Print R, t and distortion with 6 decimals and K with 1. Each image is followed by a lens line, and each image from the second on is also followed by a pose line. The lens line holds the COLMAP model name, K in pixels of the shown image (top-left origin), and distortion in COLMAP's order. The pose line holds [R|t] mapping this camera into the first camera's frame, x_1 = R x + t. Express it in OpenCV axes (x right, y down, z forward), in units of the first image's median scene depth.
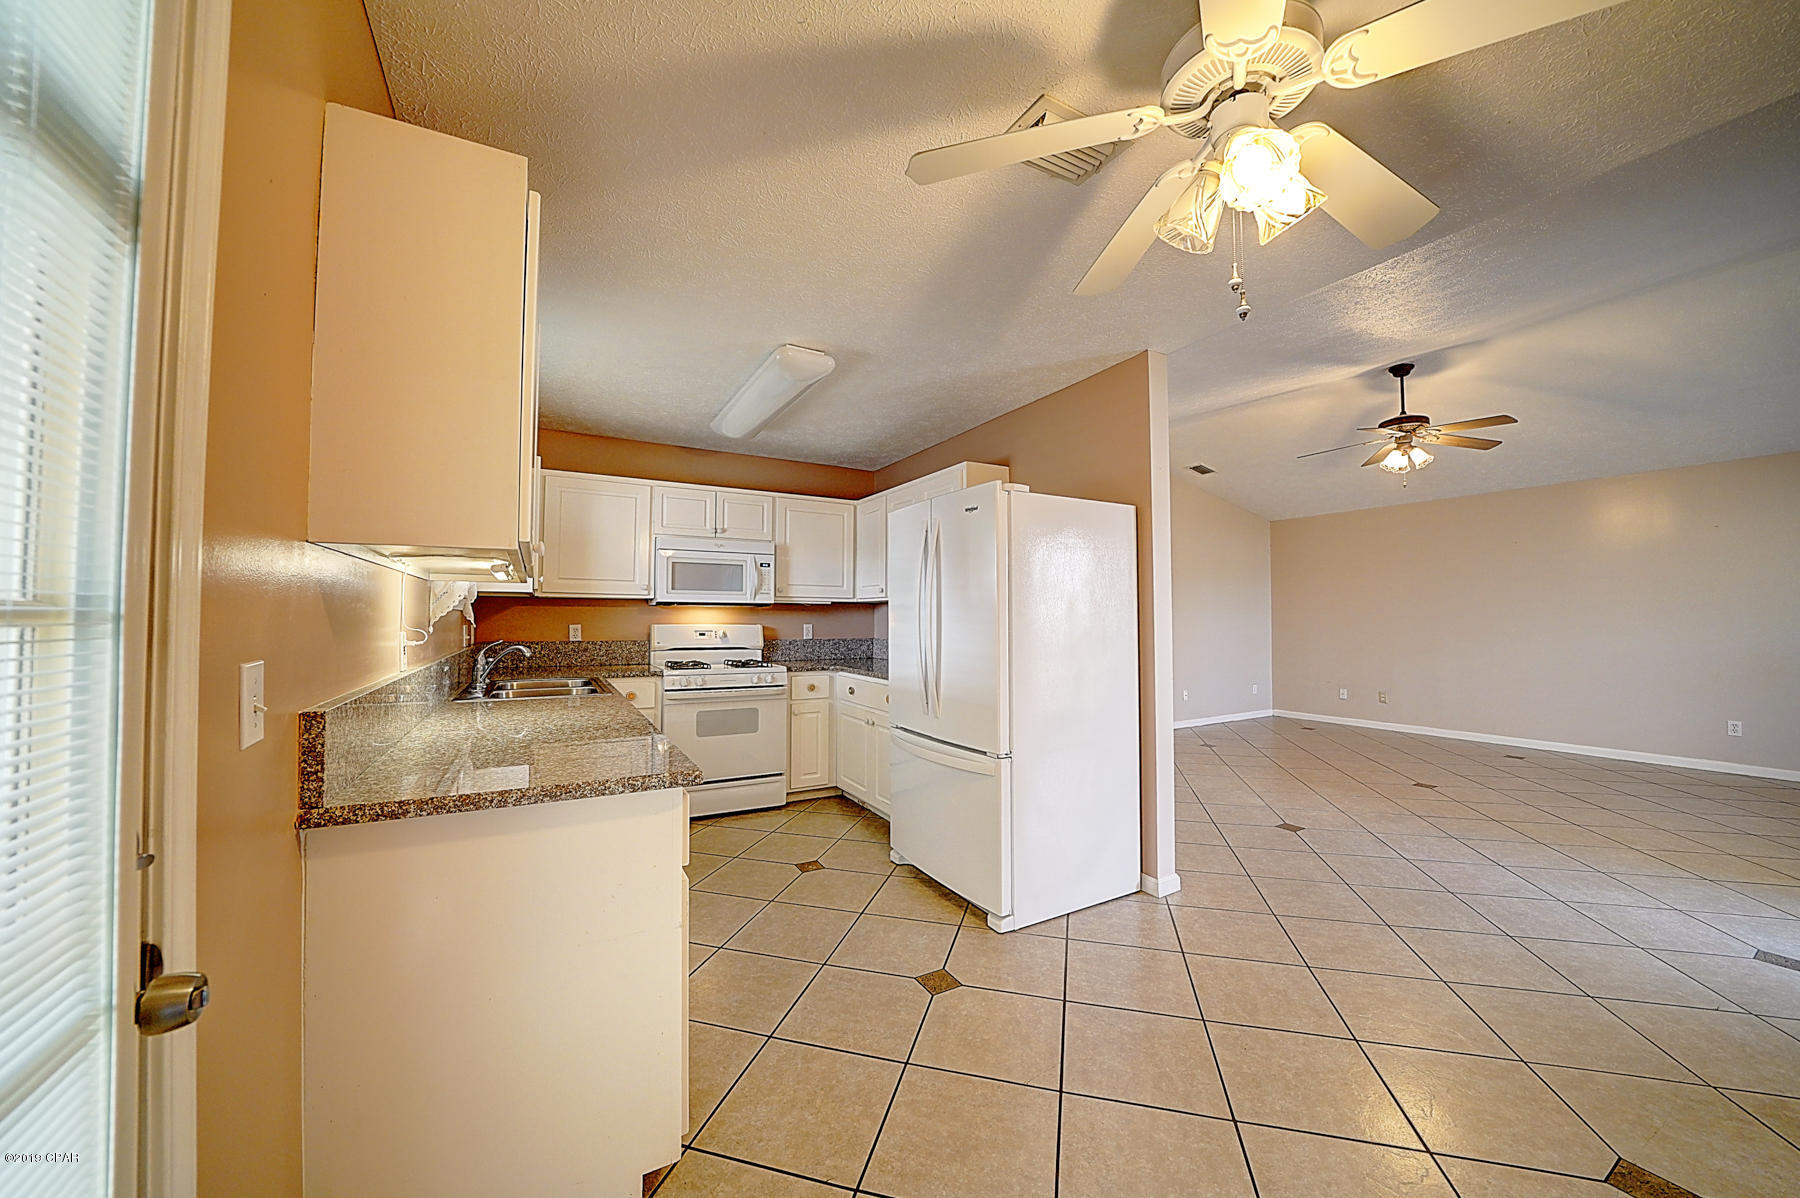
lens RADIAL K [[639.2, 0, 907.0], [0, 639.2, 610.6], [0, 0, 1]] dist [-0.021391, 0.001505]
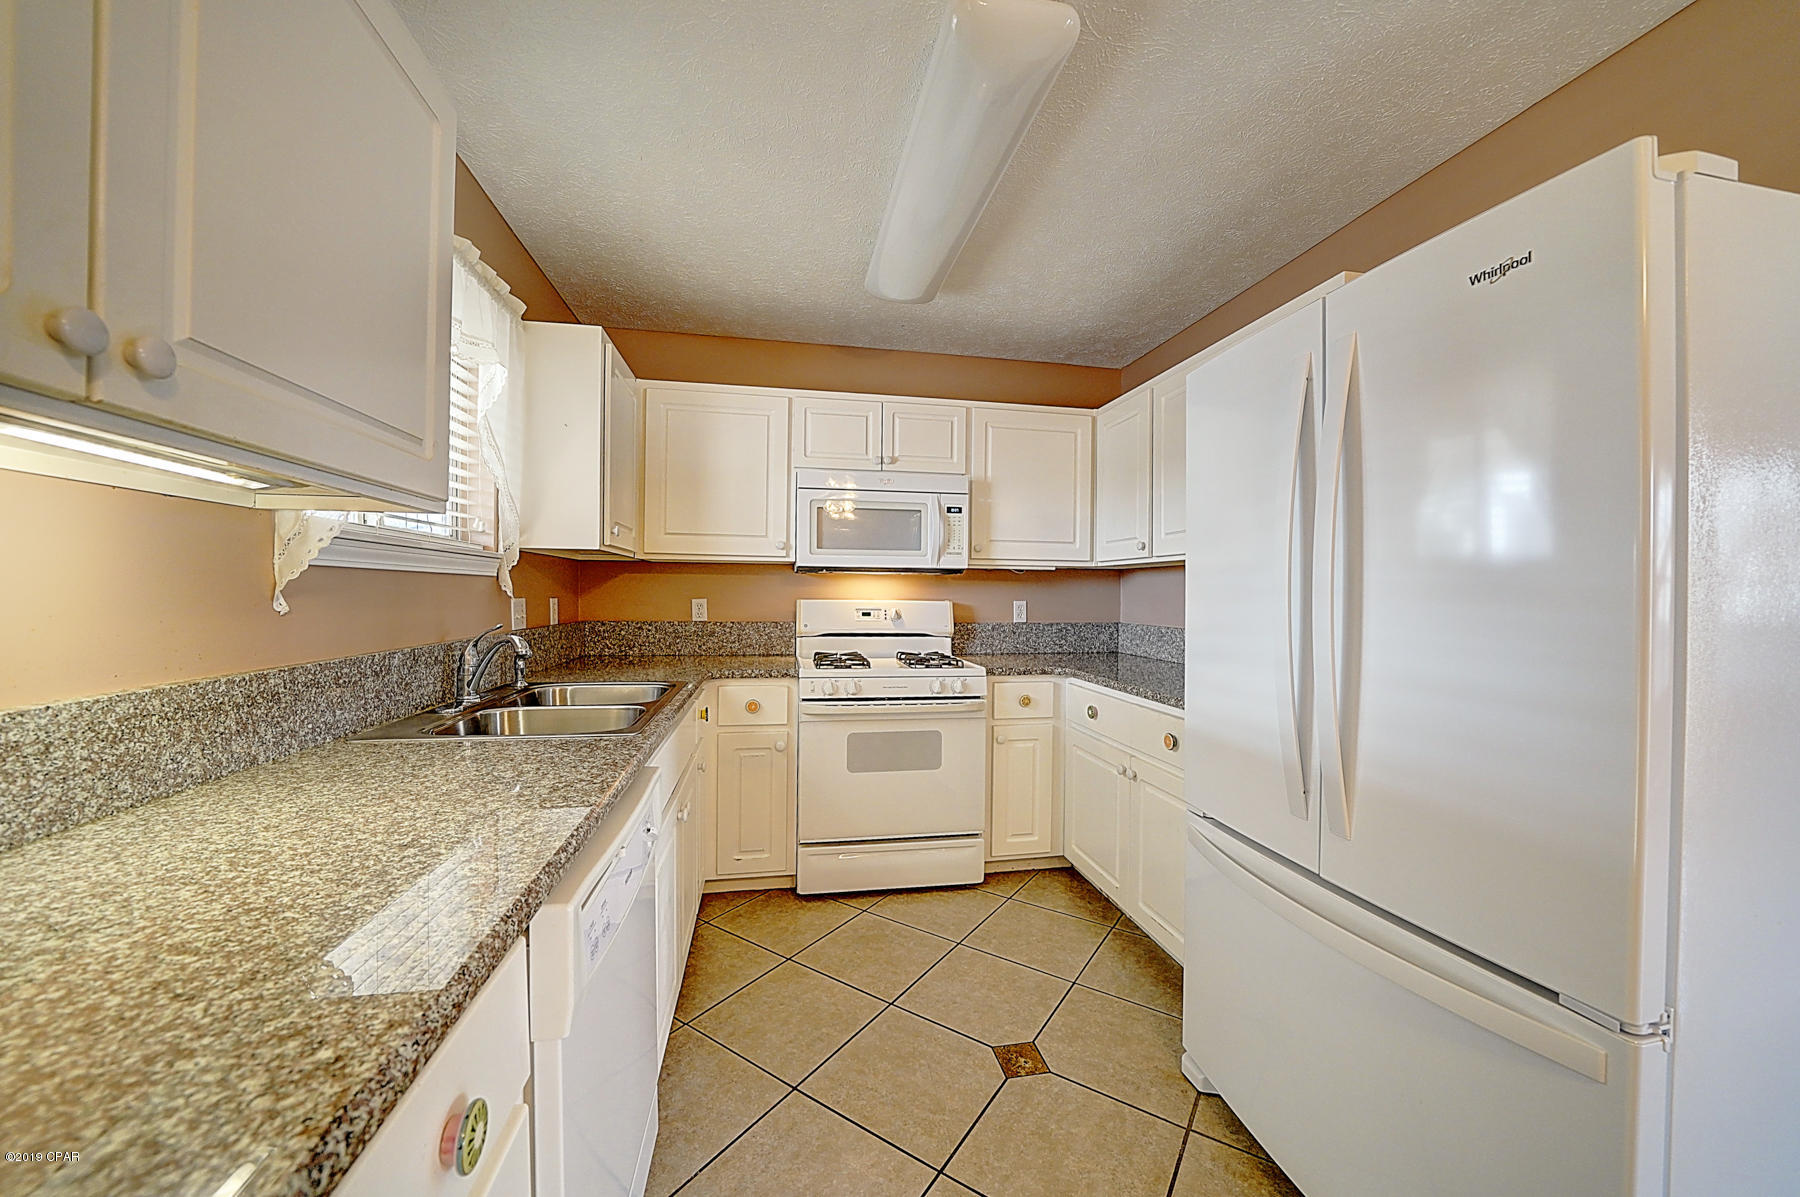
lens RADIAL K [[639.2, 0, 897.5], [0, 639.2, 599.8], [0, 0, 1]] dist [-0.021391, 0.001505]
pose [[0.942426, 0.007339, -0.334335, -0.058554], [-0.000255, 0.999775, 0.021226, 0.006972], [0.334416, -0.019919, 0.942215, 0.367603]]
